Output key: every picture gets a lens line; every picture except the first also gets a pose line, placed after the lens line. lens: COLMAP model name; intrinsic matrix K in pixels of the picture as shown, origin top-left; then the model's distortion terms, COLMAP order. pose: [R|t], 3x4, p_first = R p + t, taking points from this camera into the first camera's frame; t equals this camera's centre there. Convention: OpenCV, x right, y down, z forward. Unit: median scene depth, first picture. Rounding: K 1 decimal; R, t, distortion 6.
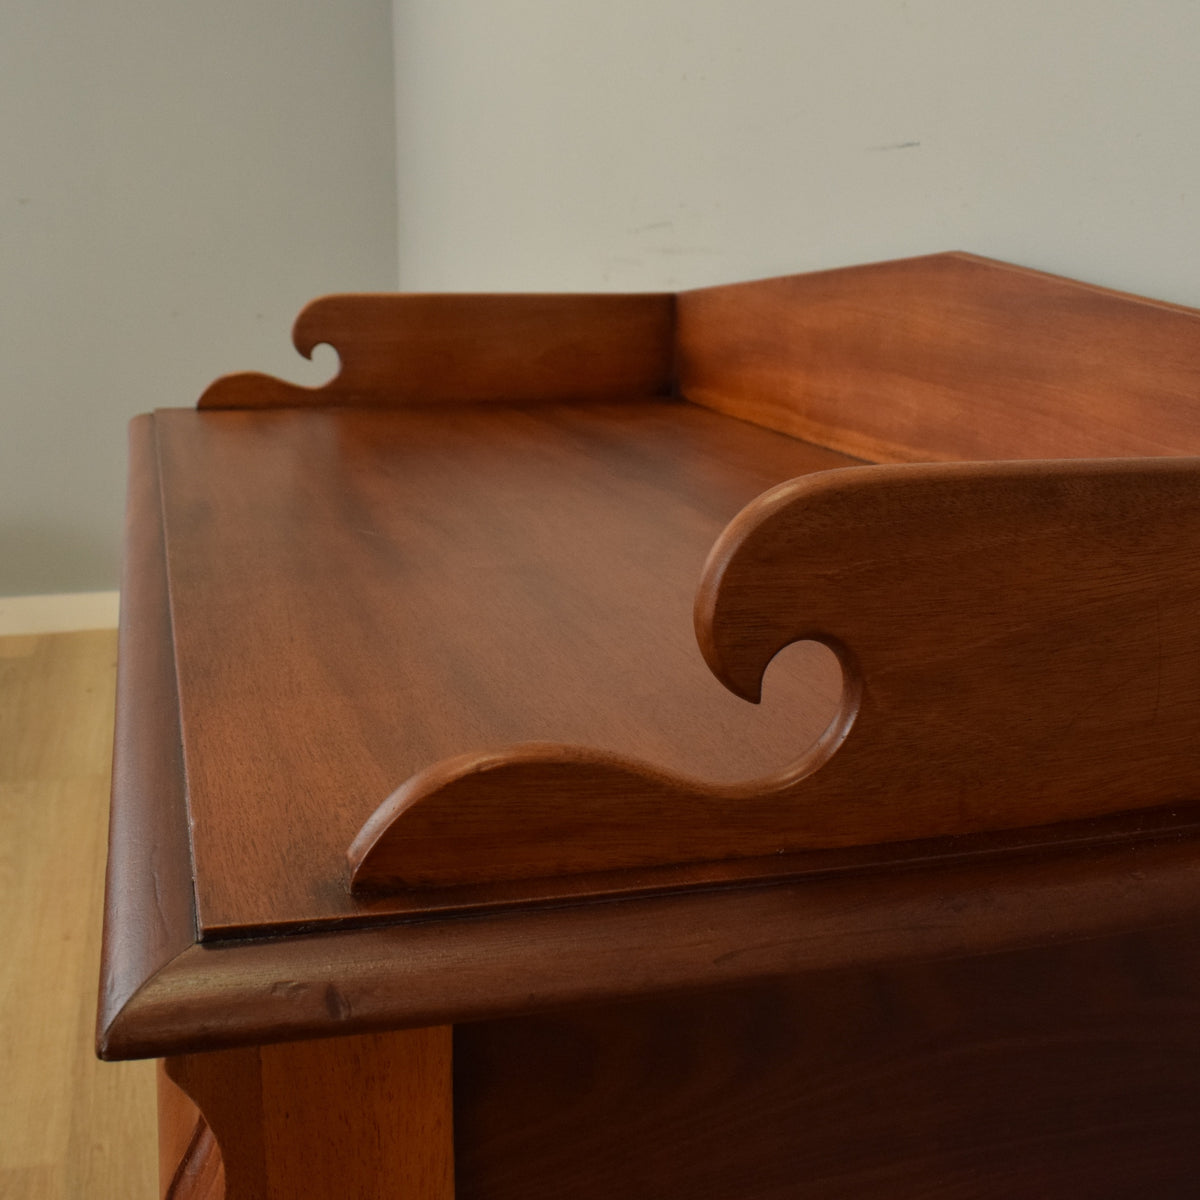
lens RADIAL K [[1531.5, 0, 595.1], [0, 1531.5, 604.9], [0, 0, 1]] dist [-0.085430, 0.000000]
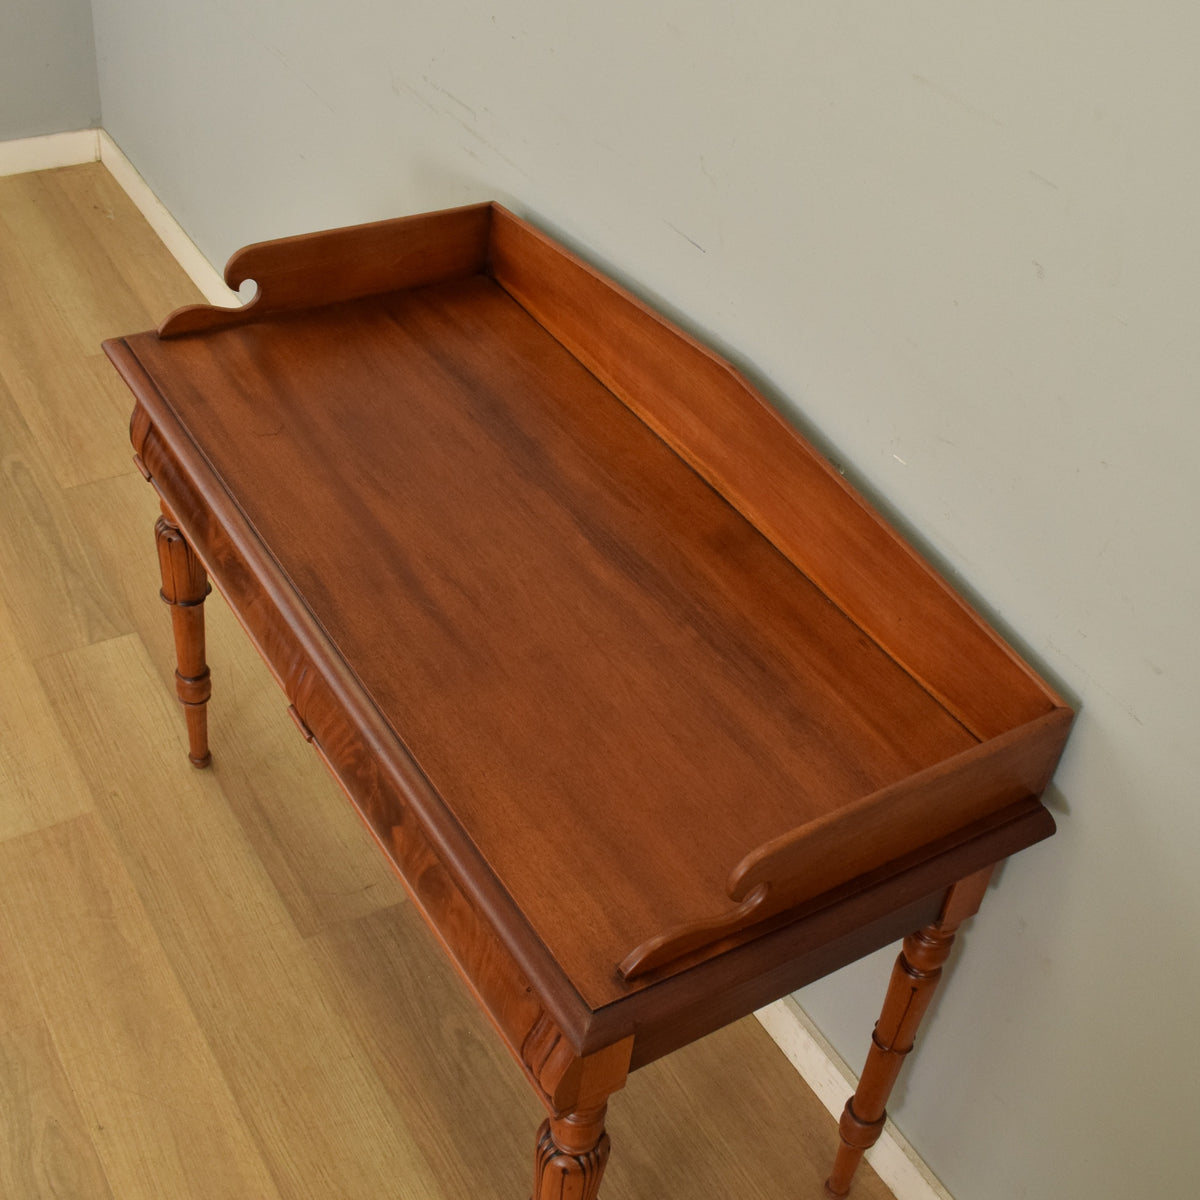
lens RADIAL K [[1555.8, 0, 612.4], [0, 1555.8, 565.8], [0, 0, 1]] dist [-0.089809, 0.000000]
pose [[0.958358, -0.099242, 0.267771, -0.297447], [-0.025640, 0.903982, 0.426802, -0.611842], [-0.284417, -0.415894, 0.863793, -0.434379]]
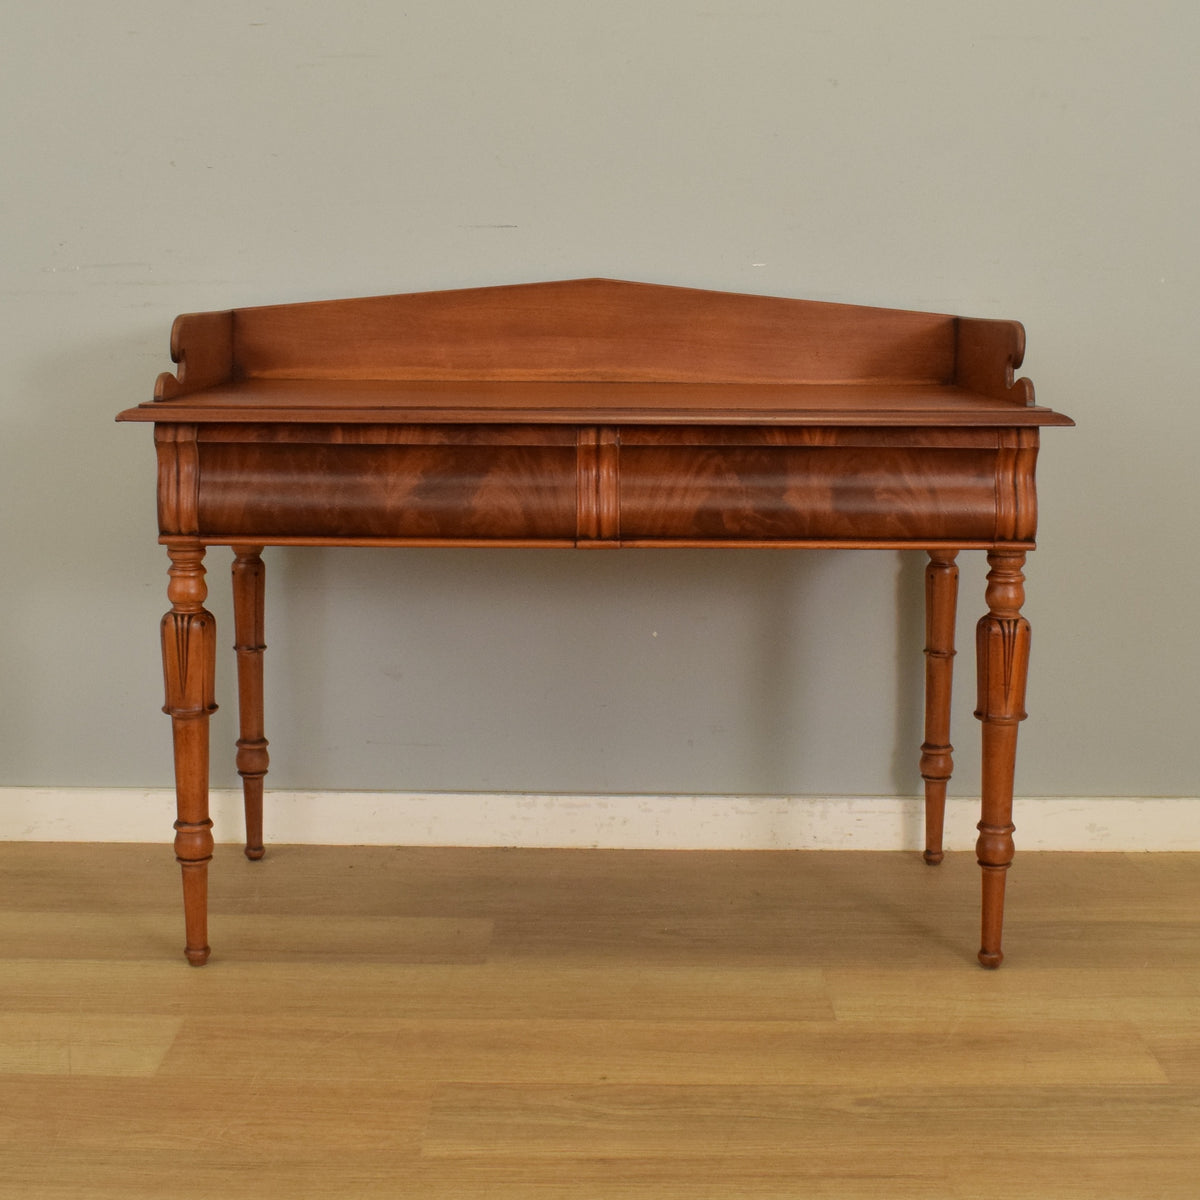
lens RADIAL K [[1822.0, 0, 599.7], [0, 1822.0, 599.3], [0, 0, 1]] dist [-0.087061, 0.000000]
pose [[0.280476, -0.179070, 0.943010, -1.912960], [0.224380, 0.967456, 0.116976, -0.068121], [-0.933267, 0.178784, 0.311528, 0.190252]]
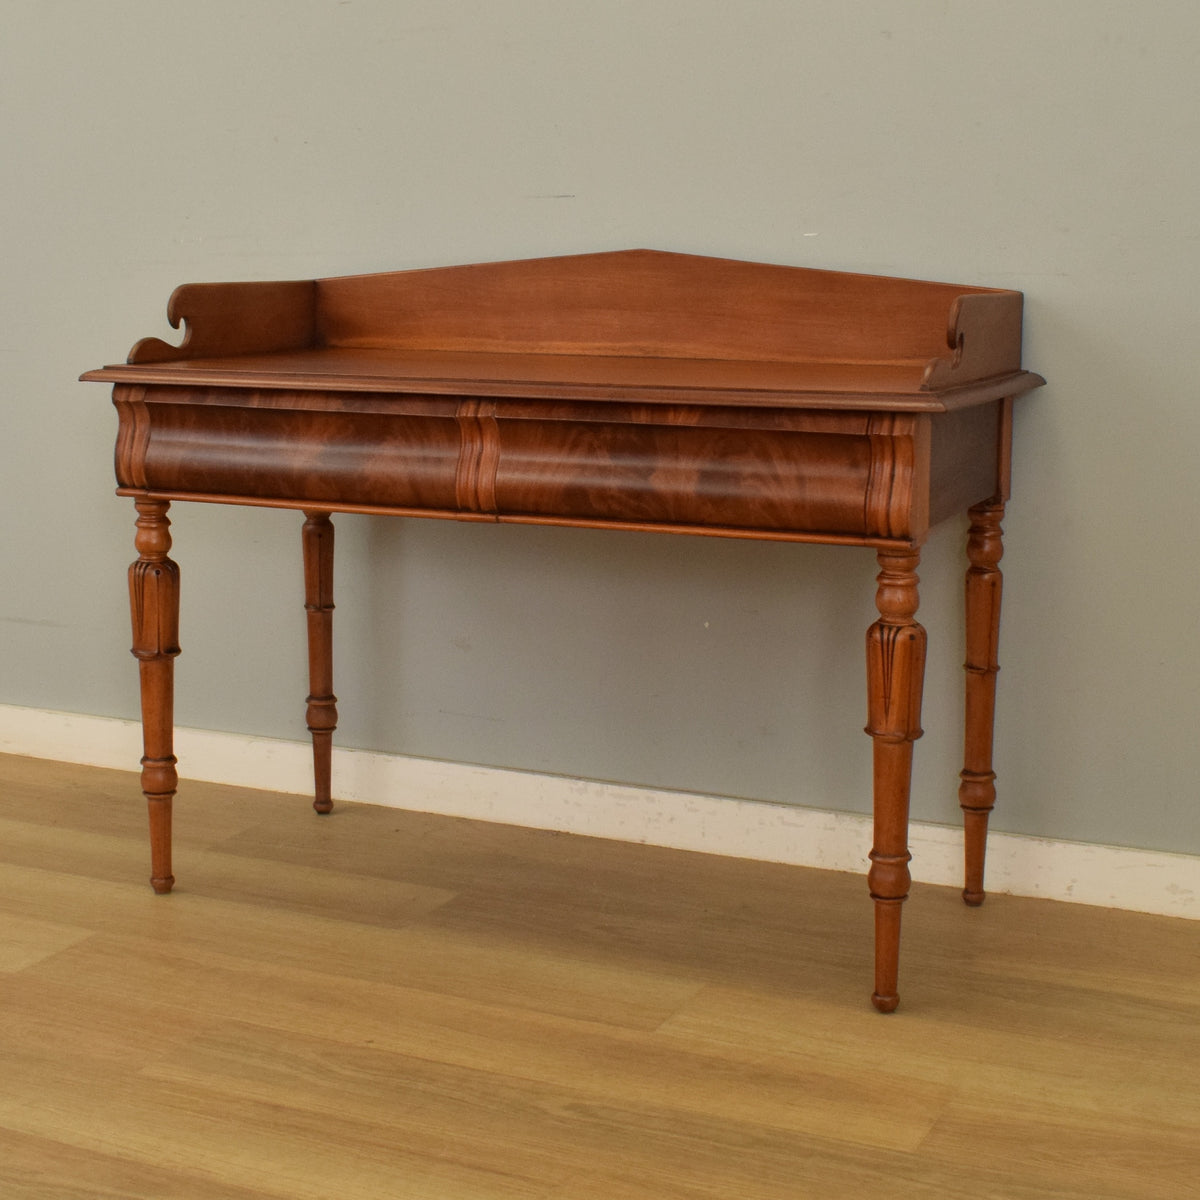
lens RADIAL K [[2000.4, 0, 578.3], [0, 2000.4, 607.4], [0, 0, 1]] dist [-0.085470, 0.000000]
pose [[0.656694, -0.145814, 0.739927, -1.604739], [0.183117, 0.982599, 0.031118, 0.133040], [-0.731588, 0.115058, 0.671967, -0.635973]]
